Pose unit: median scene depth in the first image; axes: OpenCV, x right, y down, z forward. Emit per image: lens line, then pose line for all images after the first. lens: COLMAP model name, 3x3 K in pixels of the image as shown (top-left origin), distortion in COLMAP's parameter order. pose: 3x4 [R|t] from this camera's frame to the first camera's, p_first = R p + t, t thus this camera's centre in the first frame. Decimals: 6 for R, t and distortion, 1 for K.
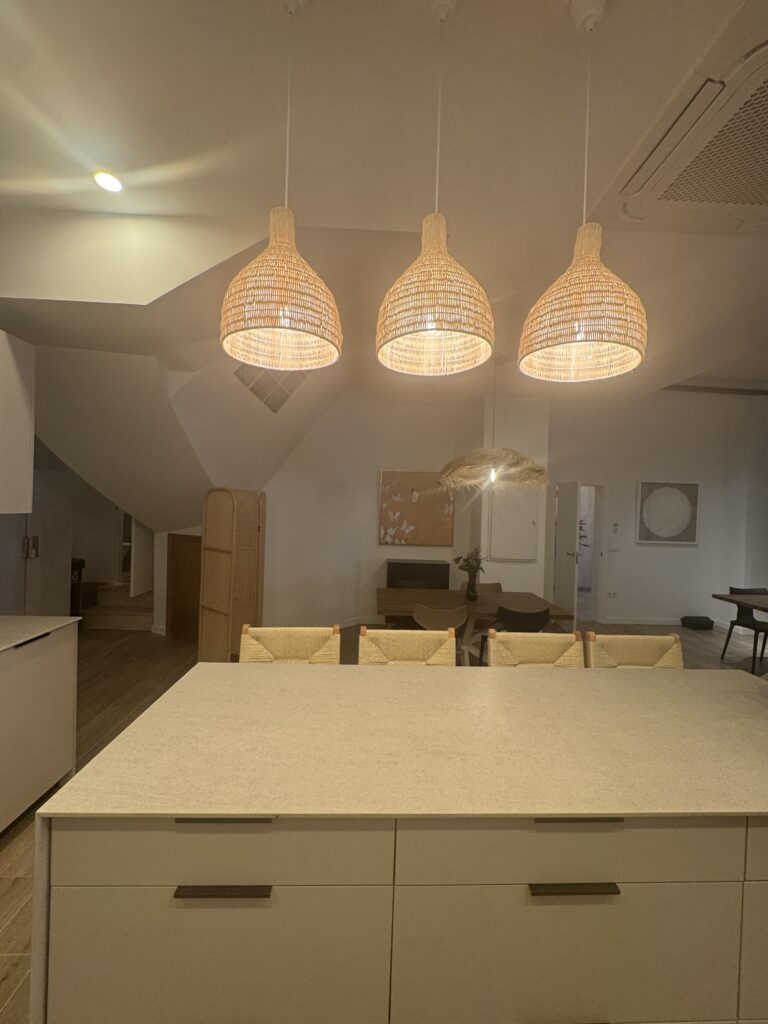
lens RADIAL K [[411.1, 0, 384.0], [0, 411.1, 516.6], [0, 0, 1]] dist [-0.005422, 0.001393]
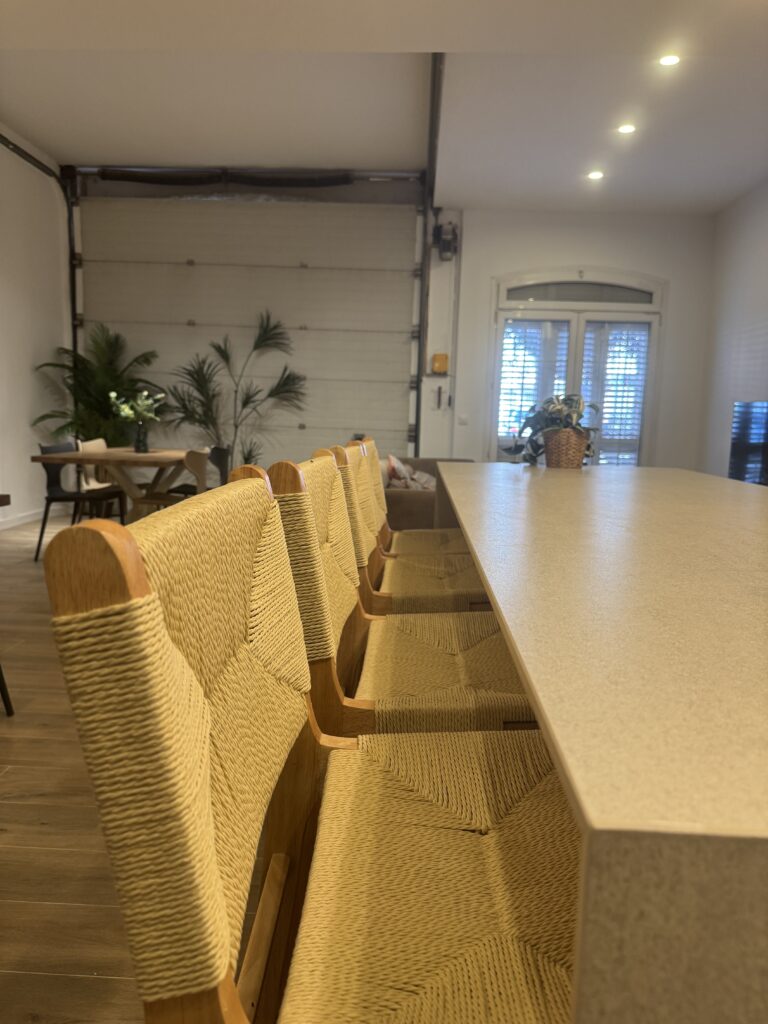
lens RADIAL K [[721.8, 0, 379.1], [0, 721.8, 519.3], [0, 0, 1]] dist [0.075125, -0.098618]
pose [[0.093754, -0.167178, 0.981459, -0.182220], [-0.003888, 0.985732, 0.168277, 0.079415], [-0.995588, -0.019592, 0.091767, 0.313714]]
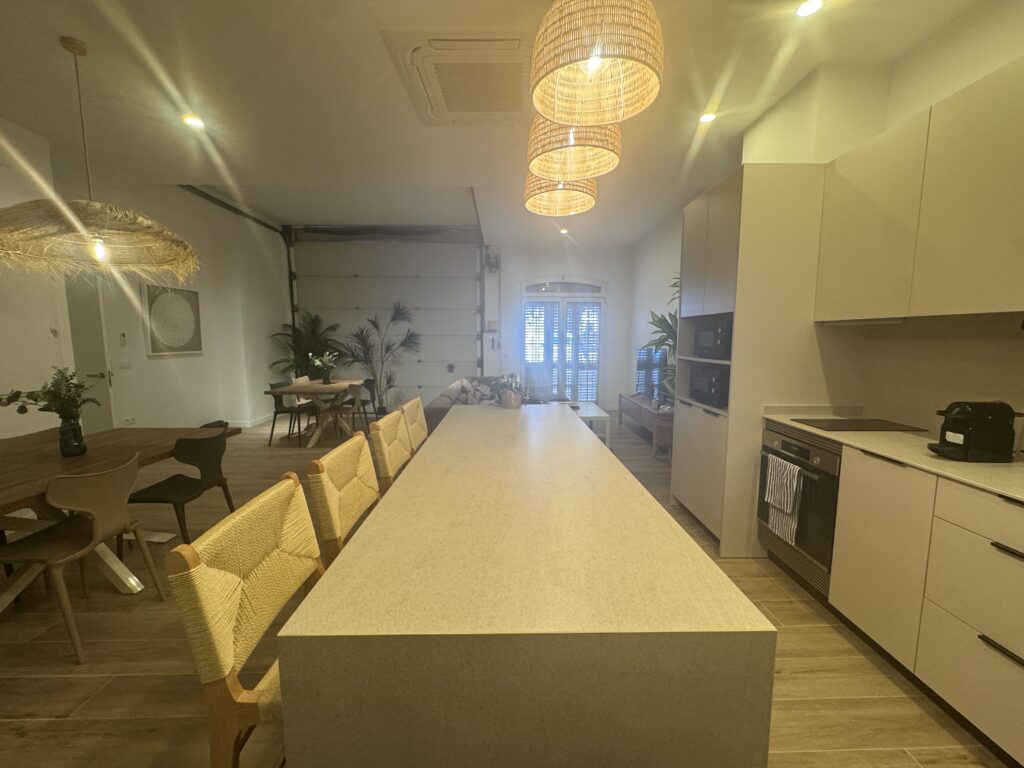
lens RADIAL K [[411.1, 0, 510.4], [0, 411.1, 385.3], [0, 0, 1]] dist [-0.005422, 0.001393]
pose [[0.028391, -0.147247, 0.988692, -0.243753], [0.023469, 0.988916, 0.146606, 0.017905], [-0.999321, 0.019041, 0.031532, 0.227826]]
